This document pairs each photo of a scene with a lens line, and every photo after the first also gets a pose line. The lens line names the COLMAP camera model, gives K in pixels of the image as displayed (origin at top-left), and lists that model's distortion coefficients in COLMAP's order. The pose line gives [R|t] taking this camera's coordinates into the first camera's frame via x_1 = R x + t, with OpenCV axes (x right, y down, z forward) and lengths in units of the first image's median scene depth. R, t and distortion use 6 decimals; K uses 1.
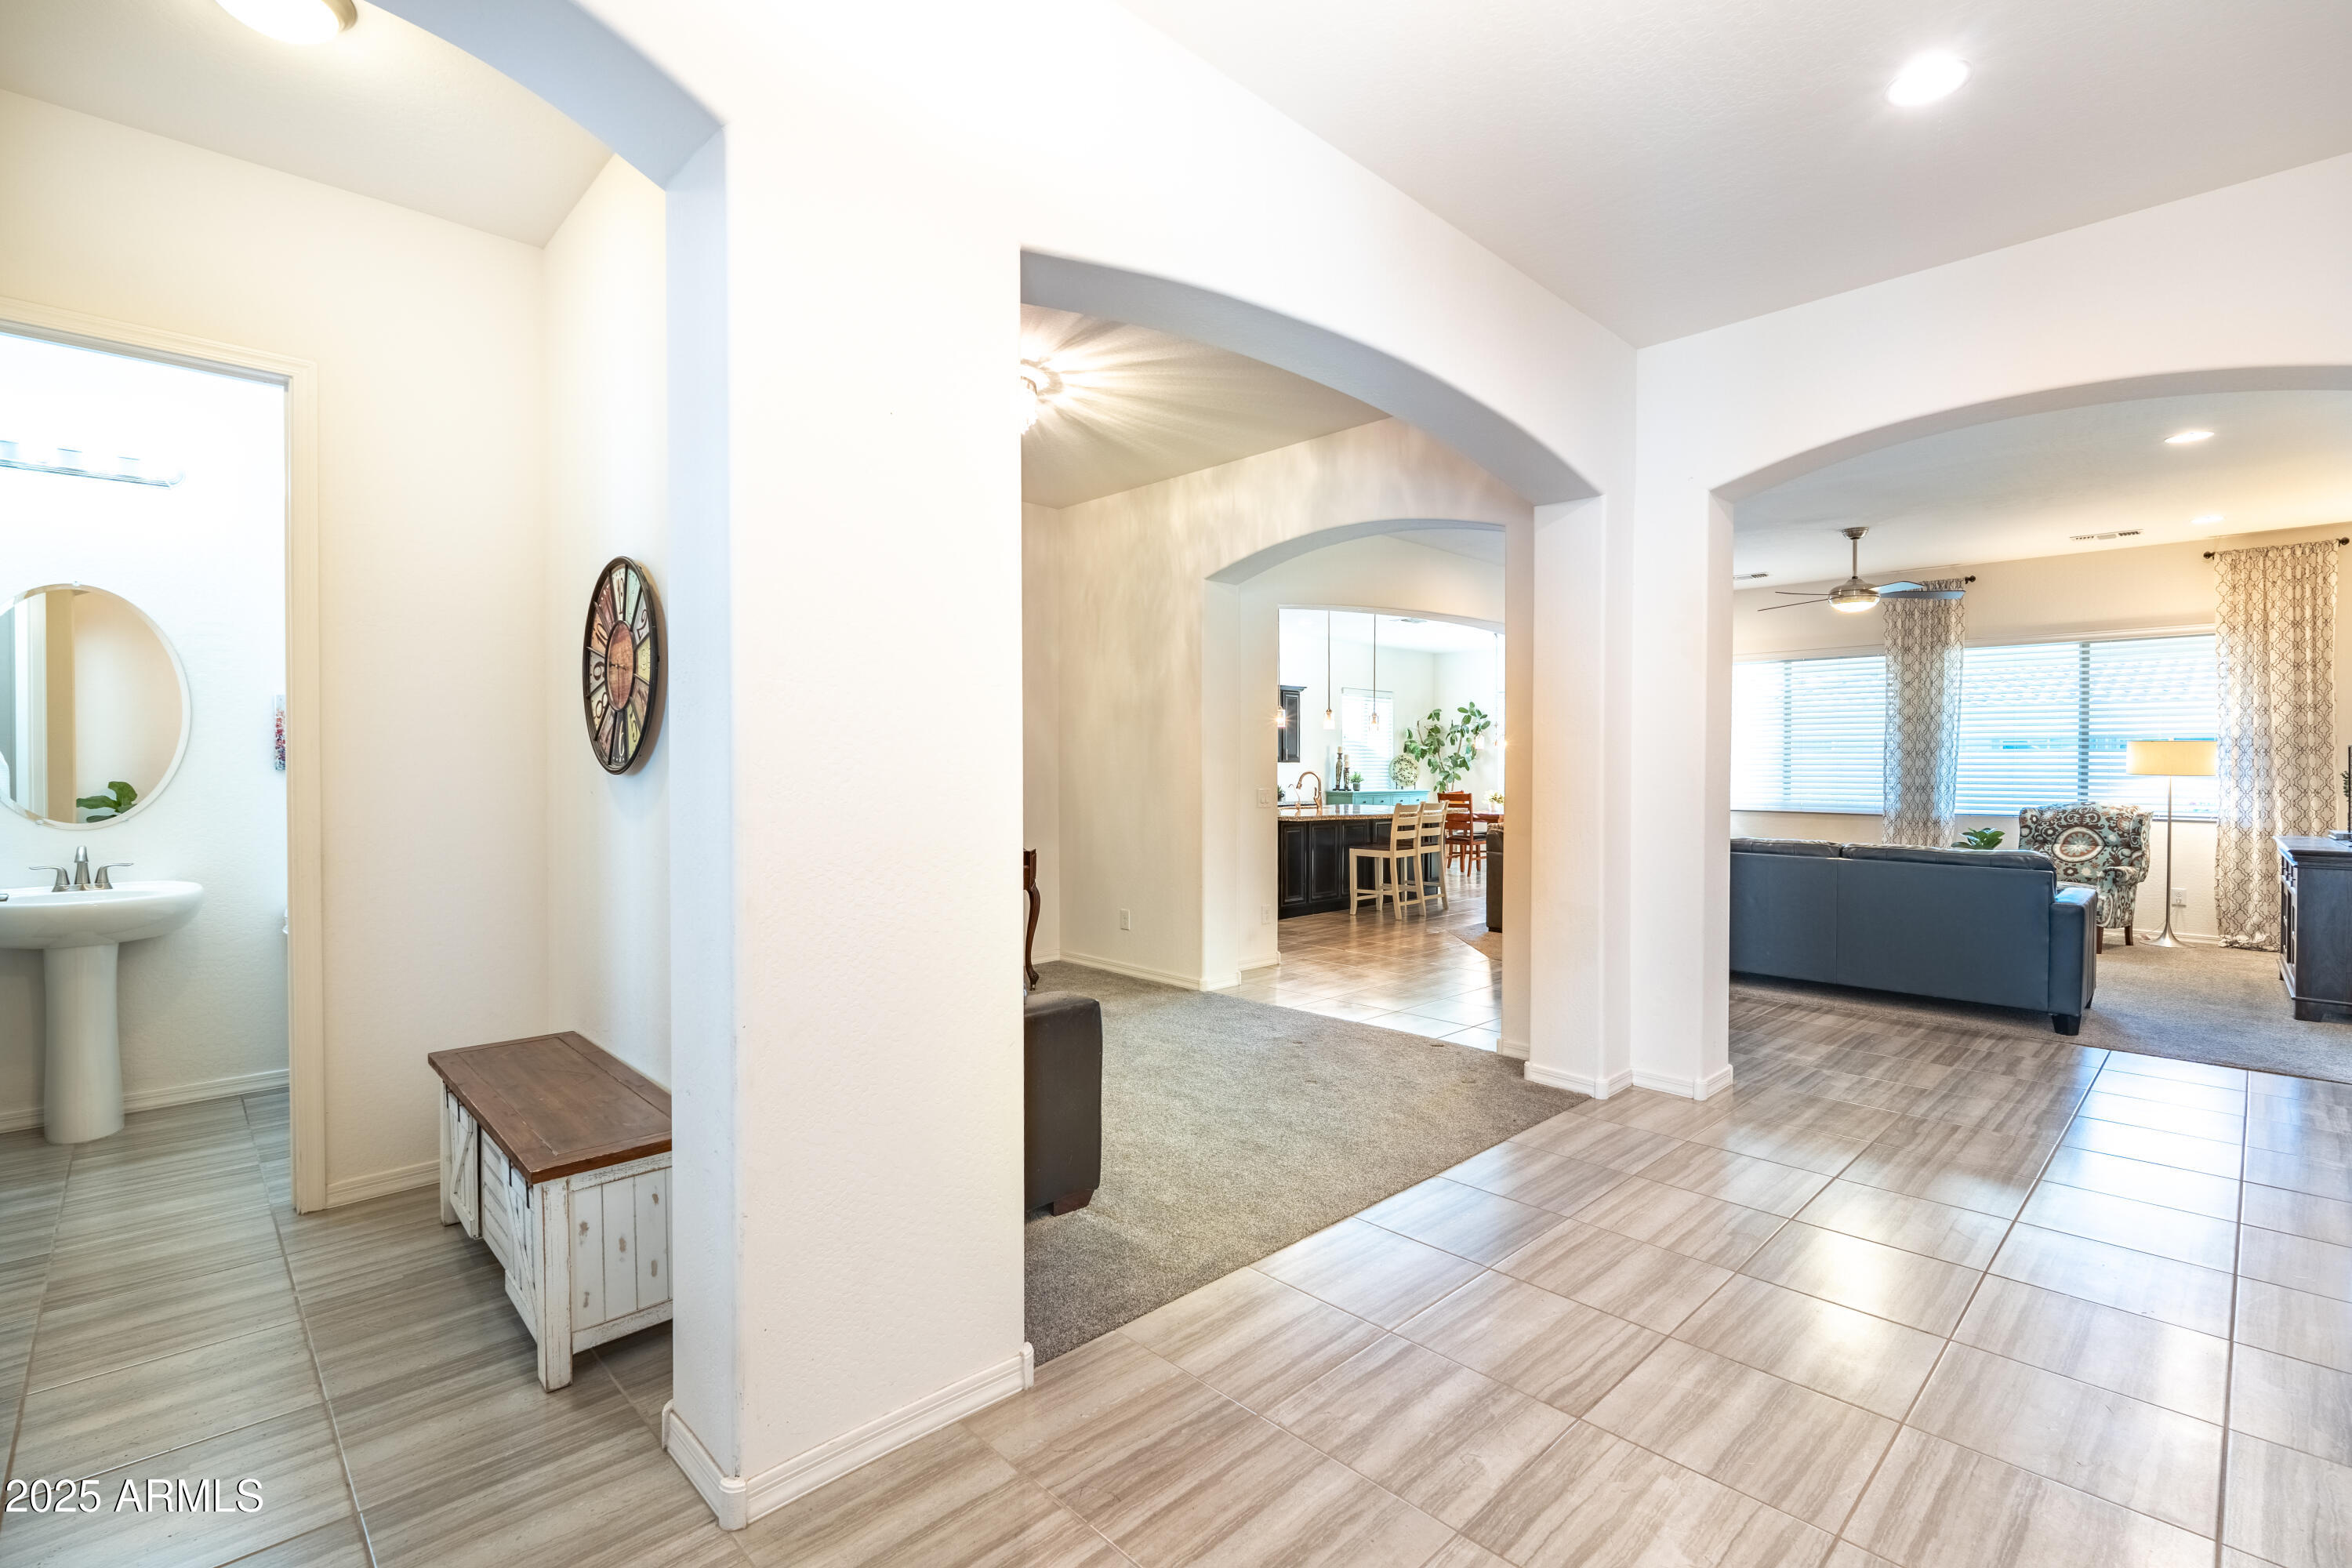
lens RADIAL K [[1047.6, 0, 1182.5], [0, 1047.6, 777.3], [0, 0, 1]] dist [-0.000008, 0.000128]
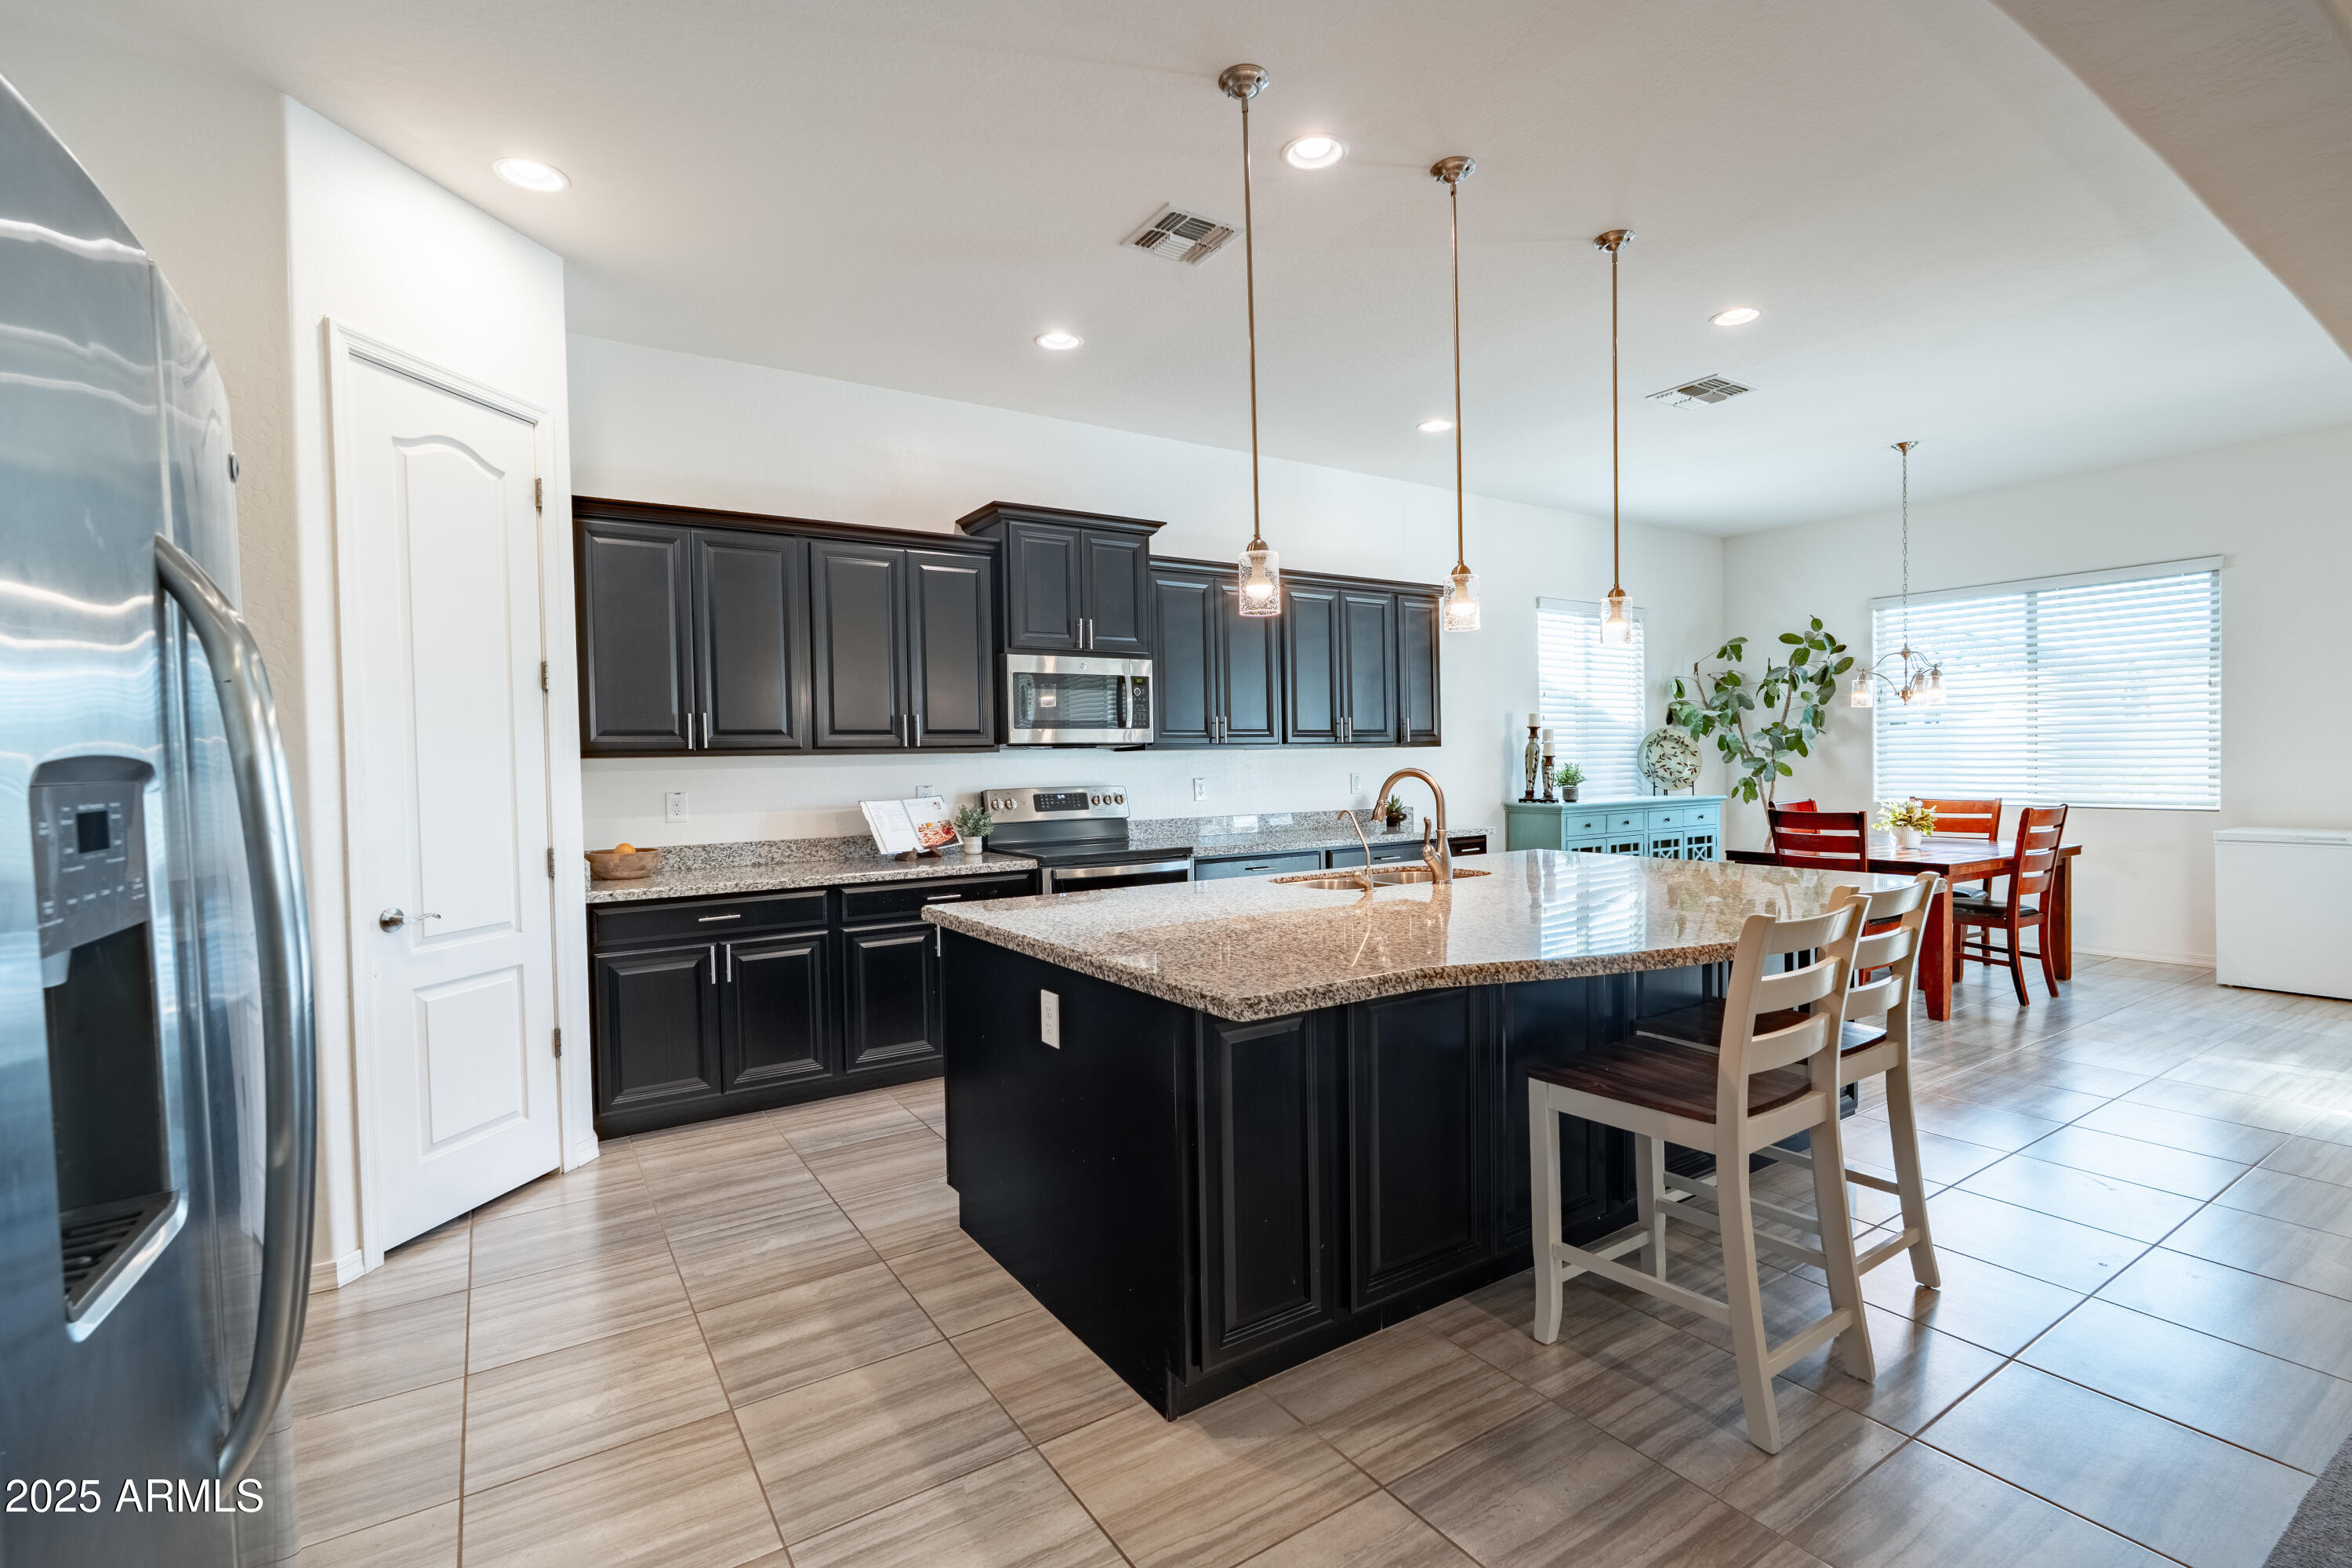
lens RADIAL K [[1047.6, 0, 1163.0], [0, 1047.6, 792.3], [0, 0, 1]] dist [-0.000008, 0.000128]
pose [[0.977577, -0.010253, -0.210326, 0.076839], [0.014595, 0.999711, 0.019103, -0.003545], [0.210070, -0.021744, 0.977445, 0.444737]]
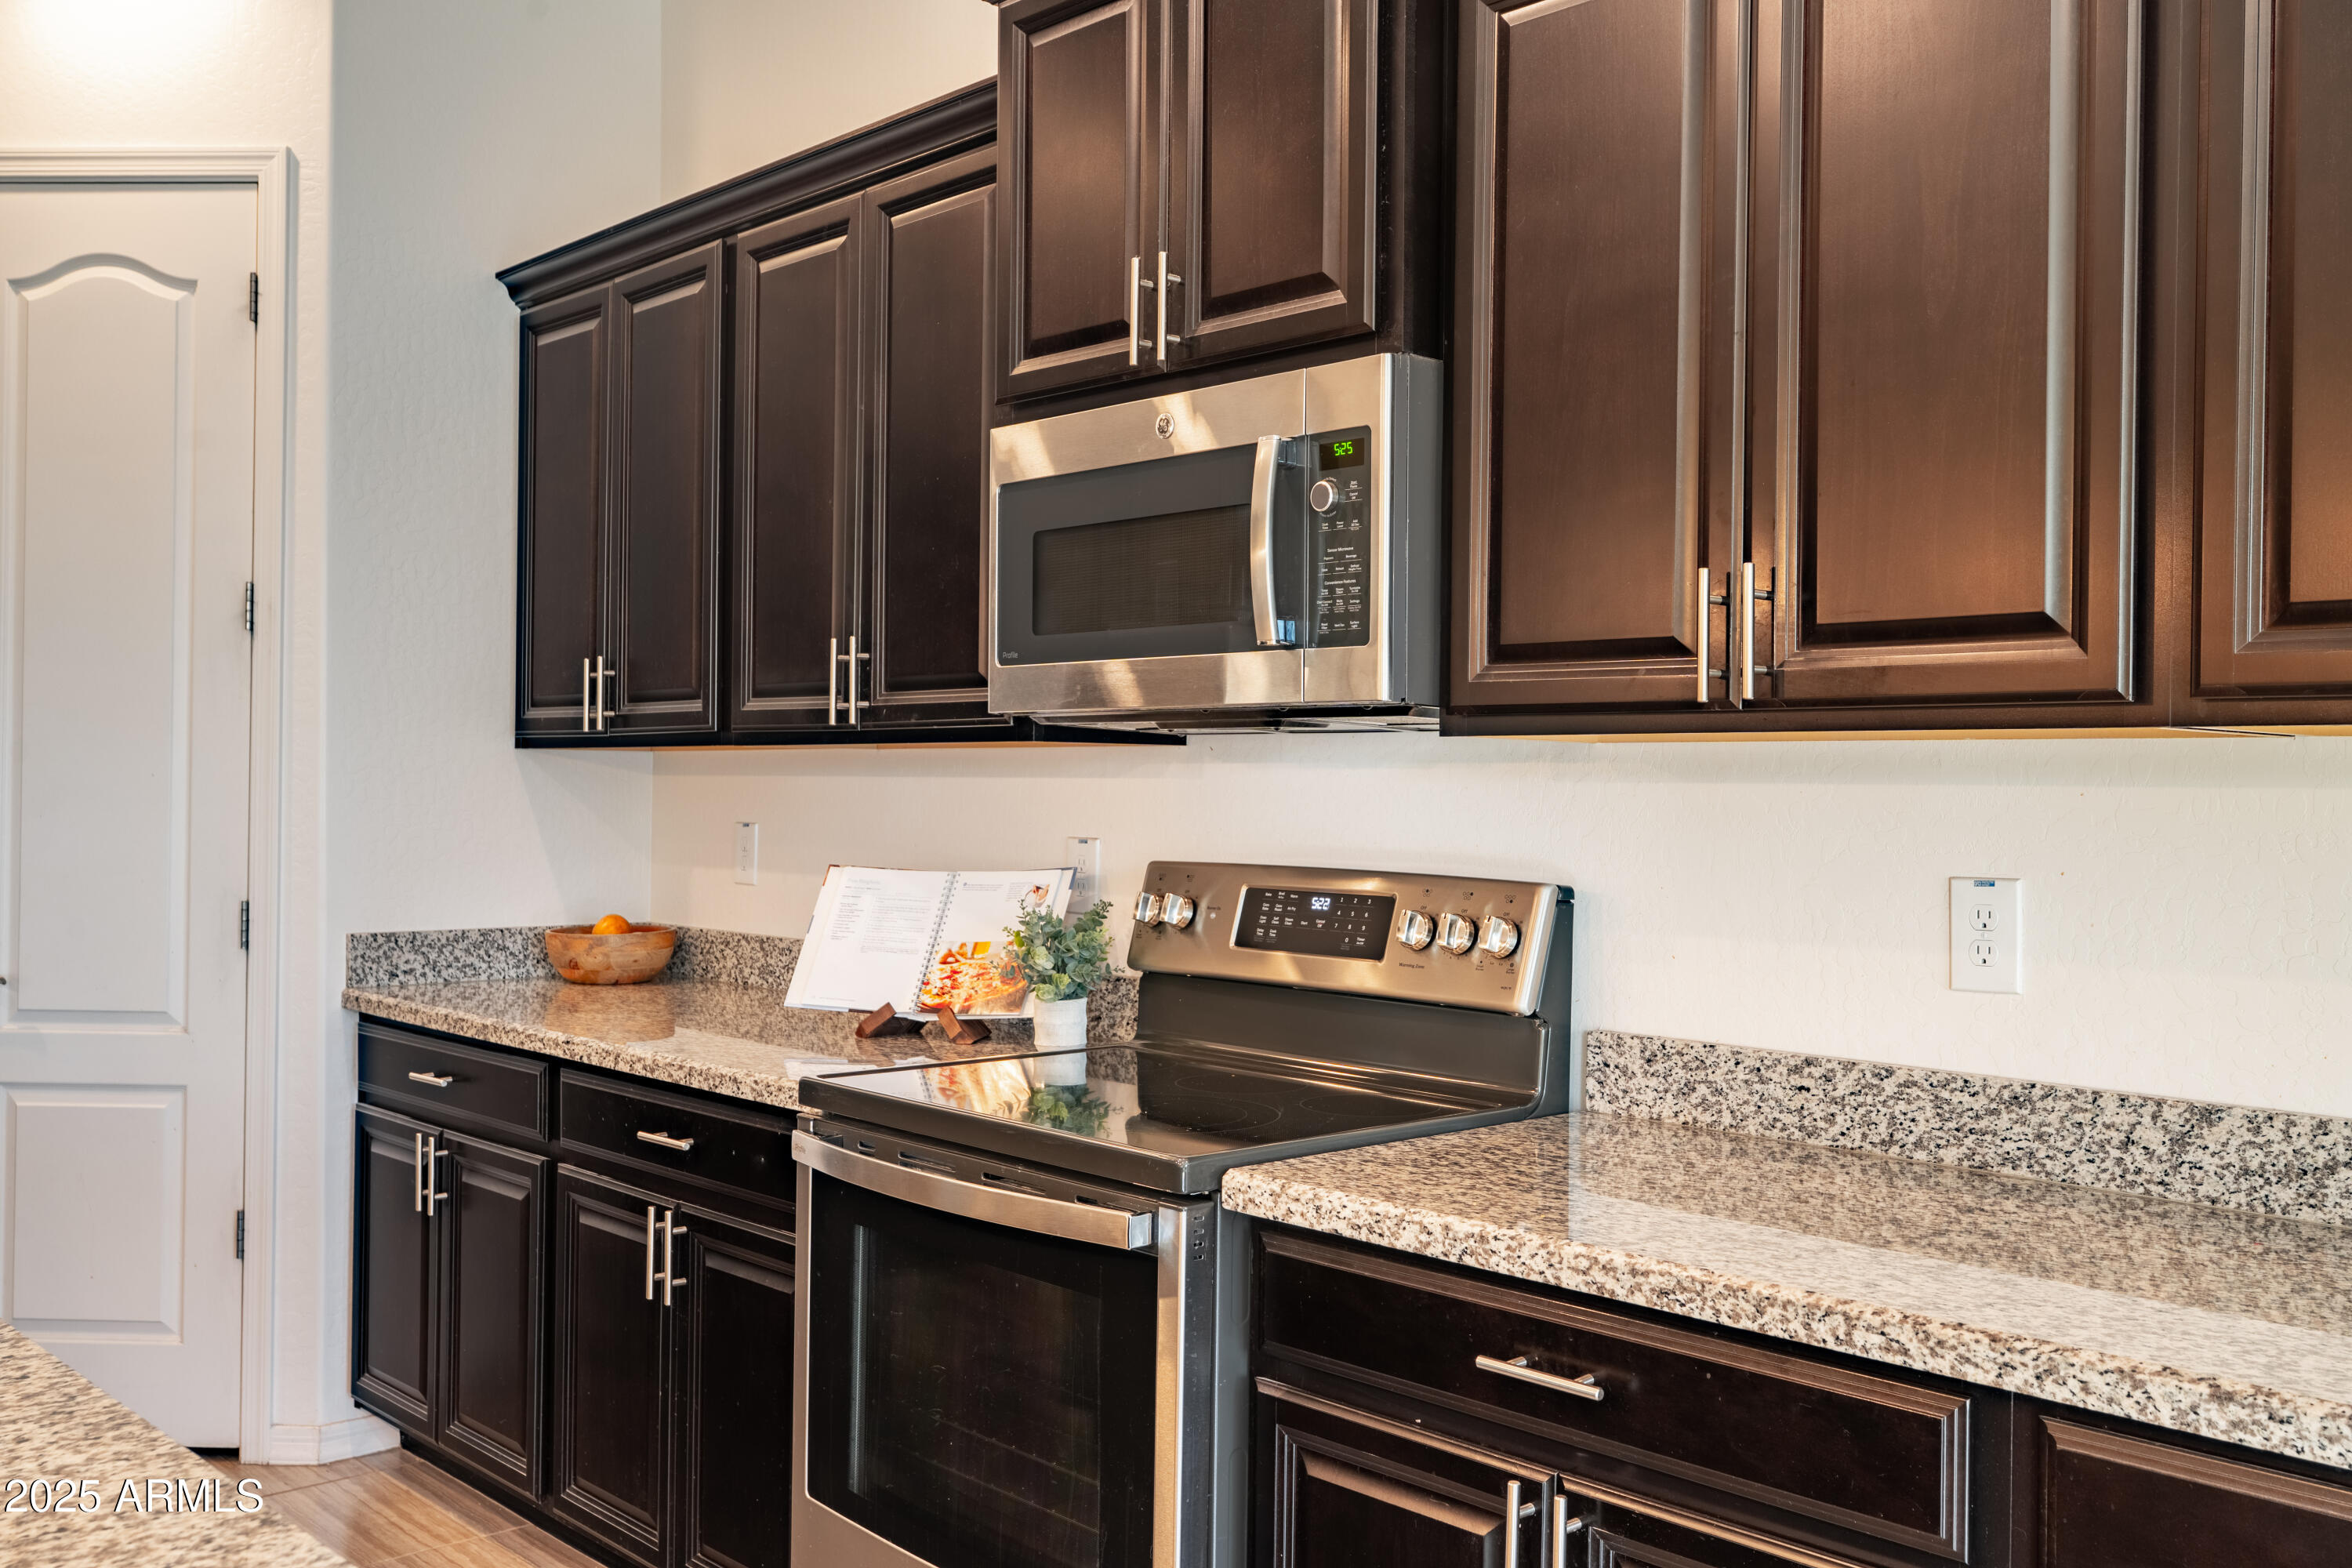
lens RADIAL K [[2108.2, 0, 1175.1], [0, 2108.2, 791.6], [0, 0, 1]] dist [0.013502, -0.010734]
pose [[-0.027577, 0.002889, -0.999616, 0.169460], [-0.022991, 0.999729, 0.003524, -0.006750], [0.999355, 0.023080, -0.027503, 0.783723]]
